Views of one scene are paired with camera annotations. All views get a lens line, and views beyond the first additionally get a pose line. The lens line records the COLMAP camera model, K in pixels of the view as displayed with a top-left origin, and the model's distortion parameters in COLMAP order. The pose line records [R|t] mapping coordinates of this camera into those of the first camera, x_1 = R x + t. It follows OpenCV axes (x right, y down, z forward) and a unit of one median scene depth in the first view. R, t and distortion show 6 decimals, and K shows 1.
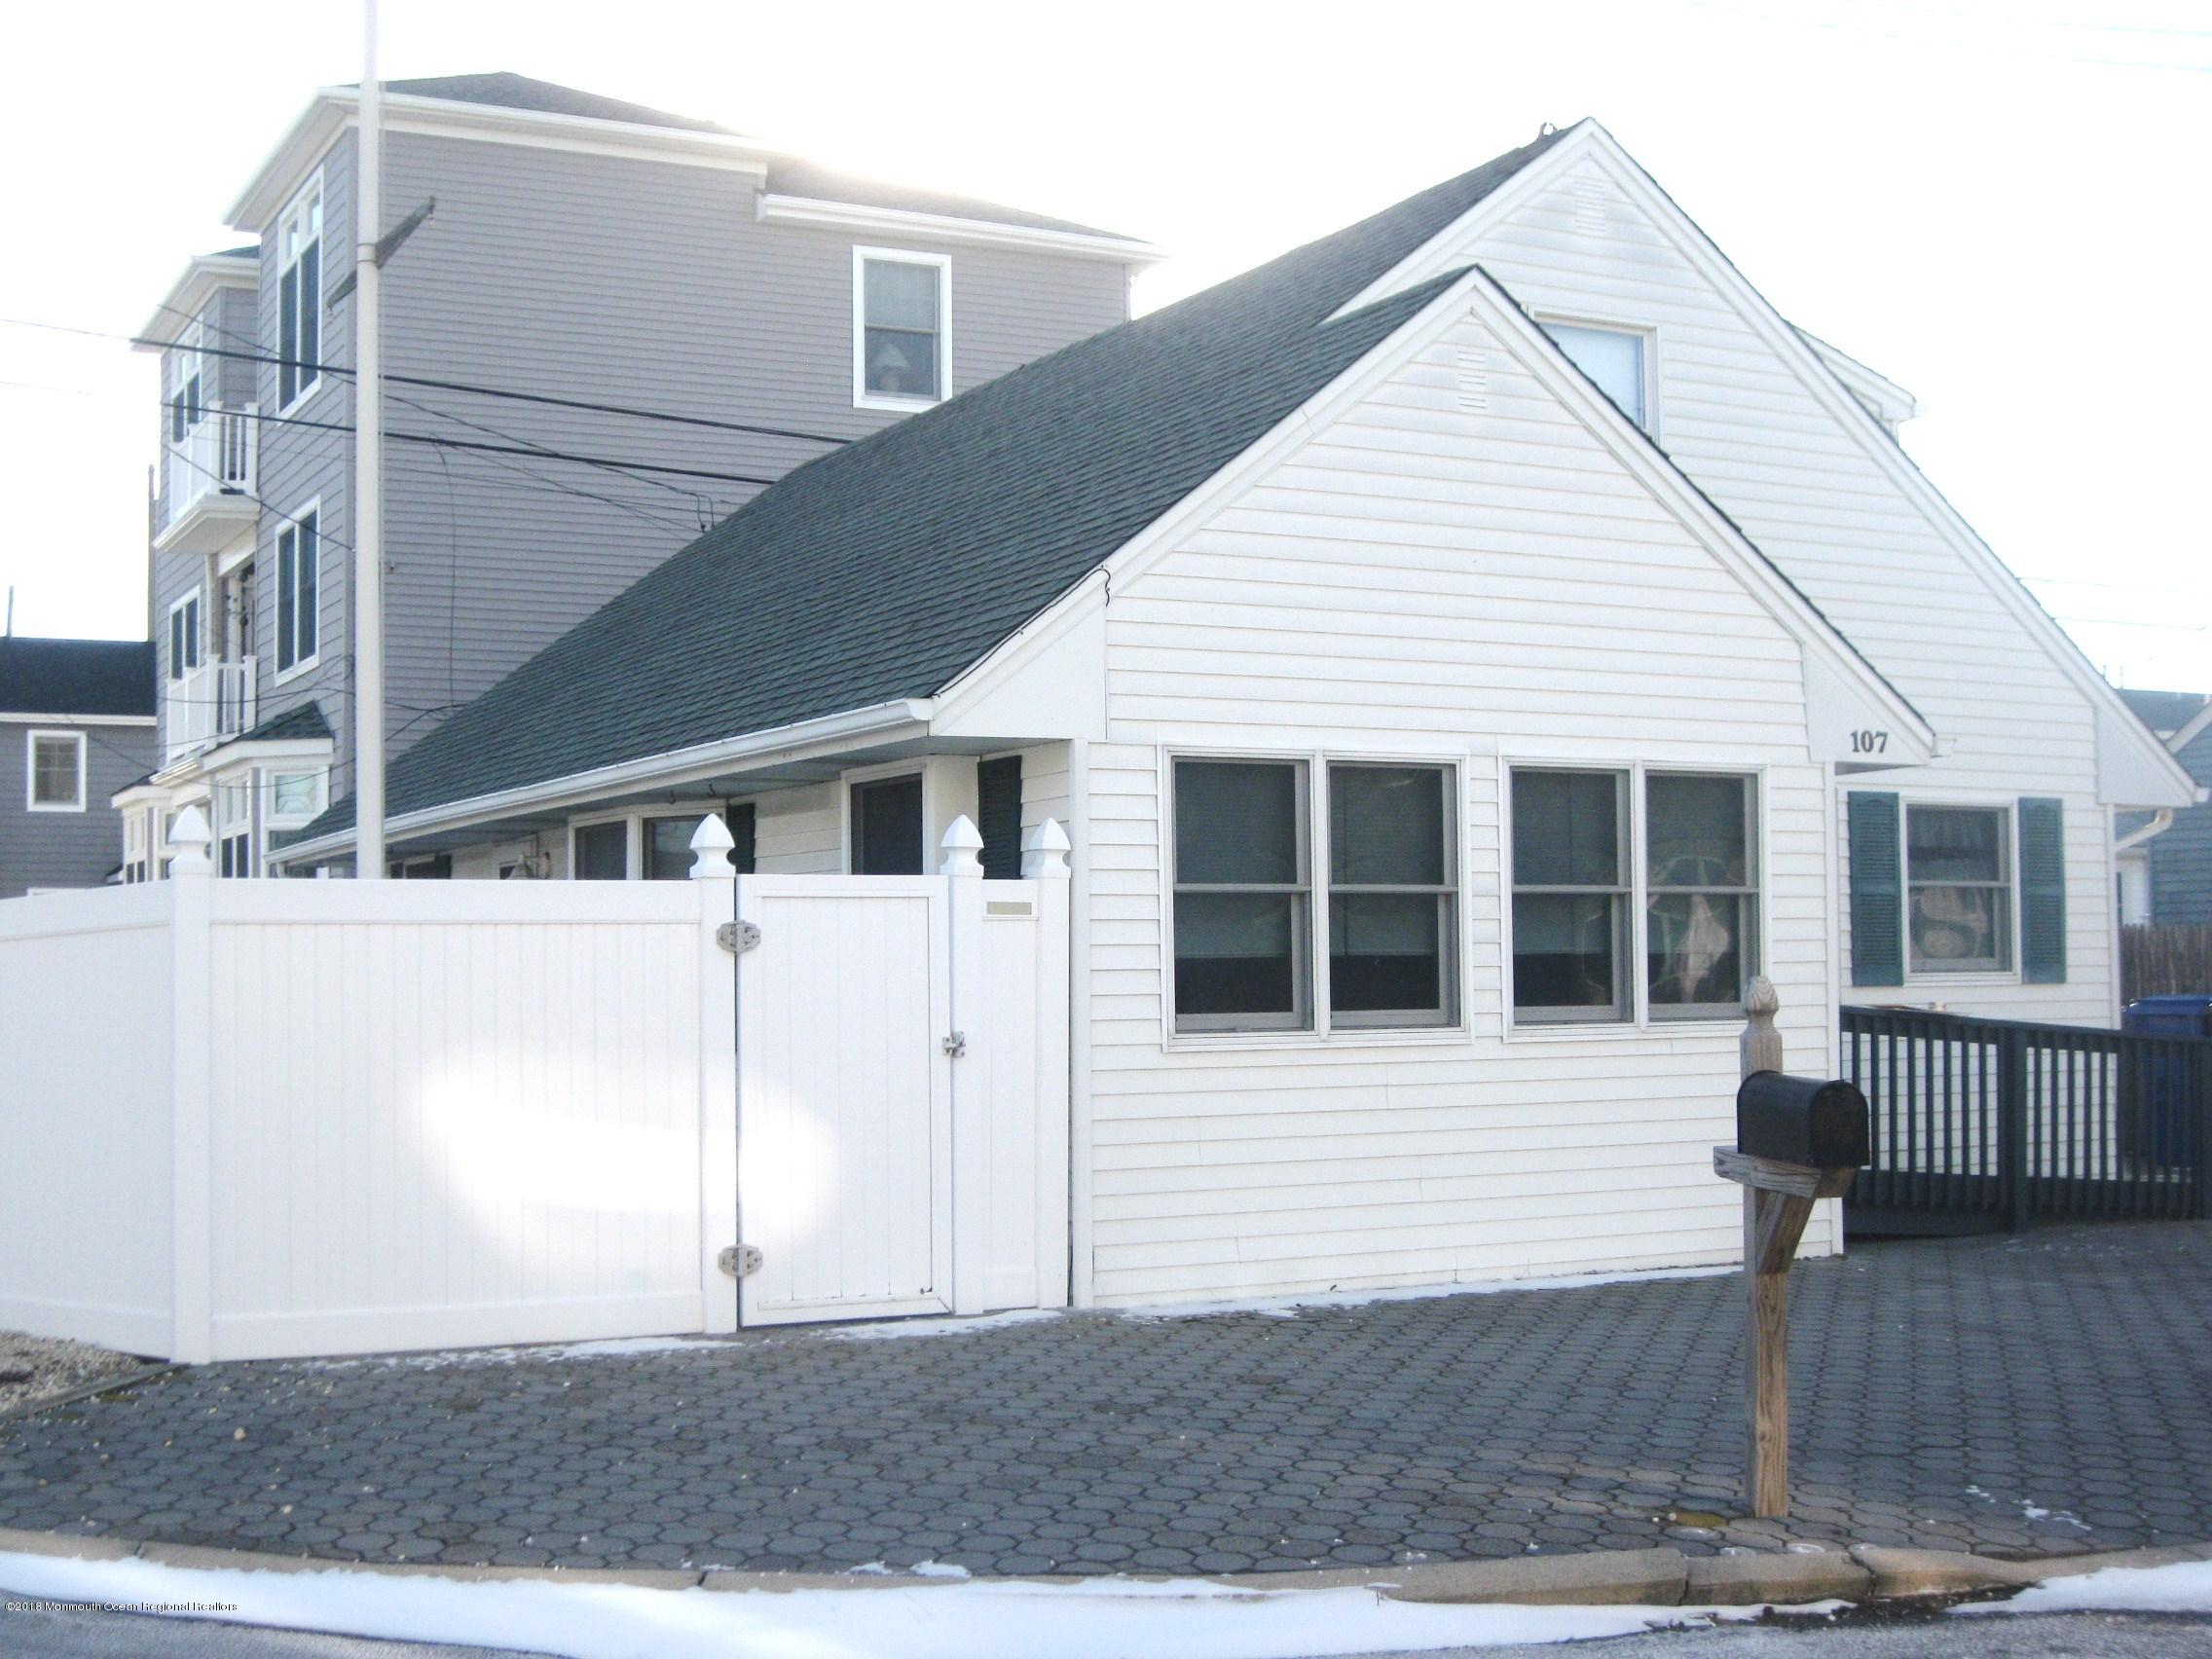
lens RADIAL K [[2787.2, 0, 1106.0], [0, 2787.2, 829.5], [0, 0, 1]] dist [-0.097429, 0.005929]
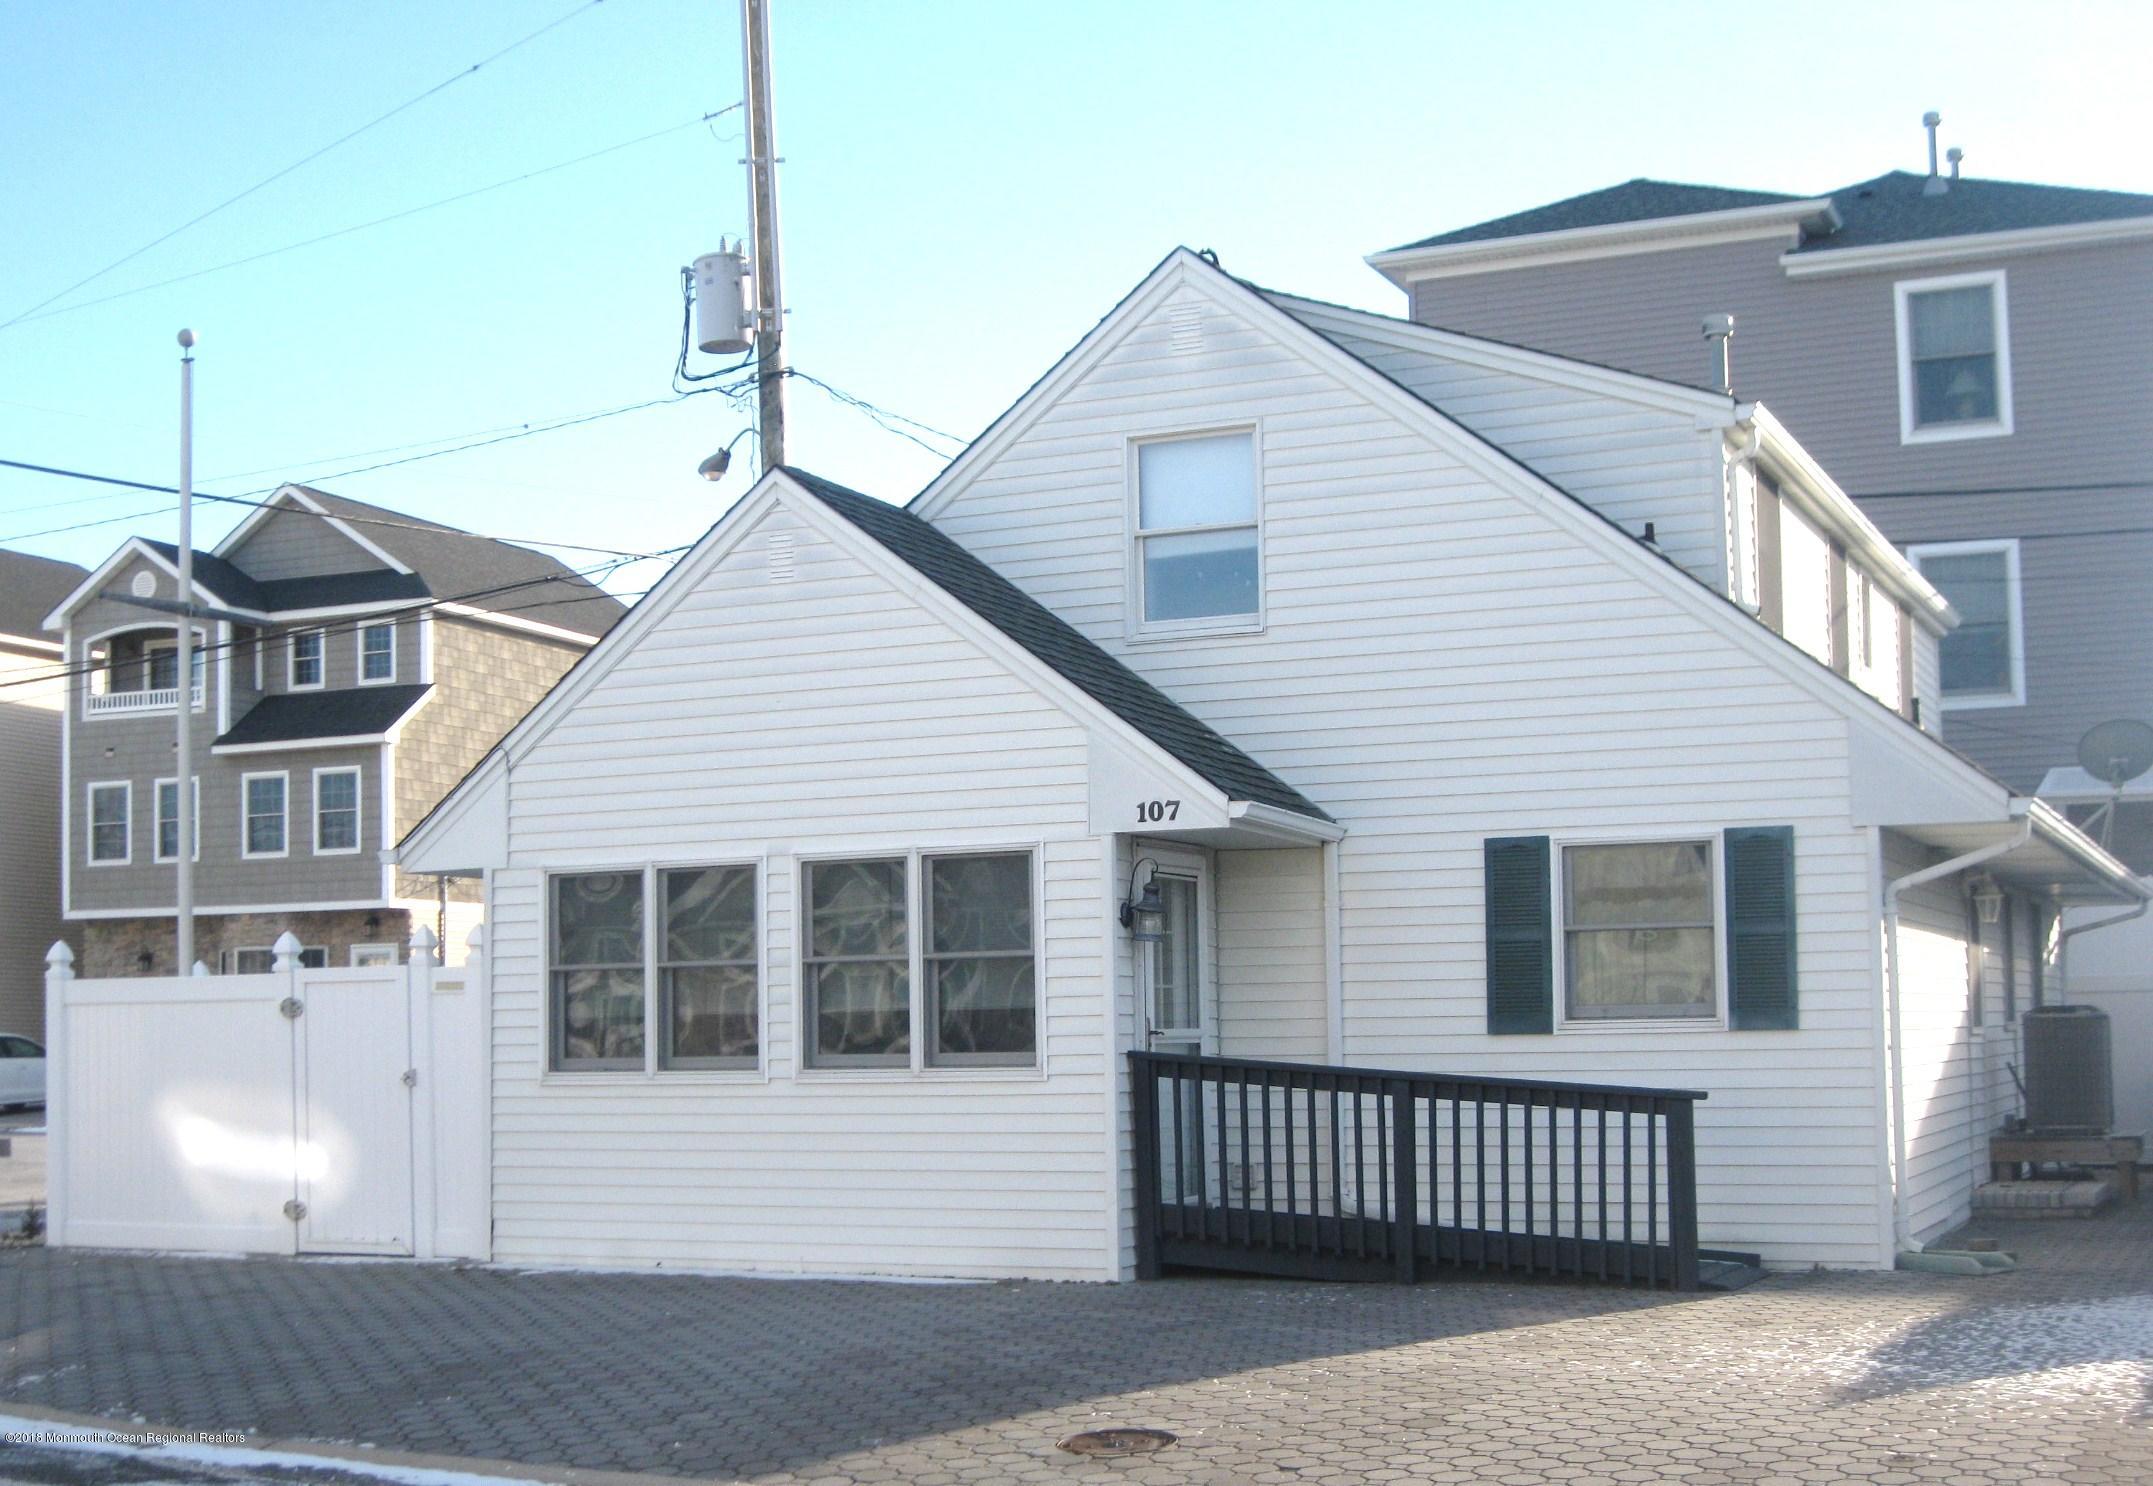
lens RADIAL K [[2895.5, 0, 1076.6], [0, 2895.5, 828.2], [0, 0, 1]] dist [-0.080222, -0.024470]
pose [[0.590449, -0.058193, -0.804974, 1.264649], [0.051415, 0.998083, -0.034440, 0.013307], [0.805436, -0.021053, 0.592309, 0.329349]]
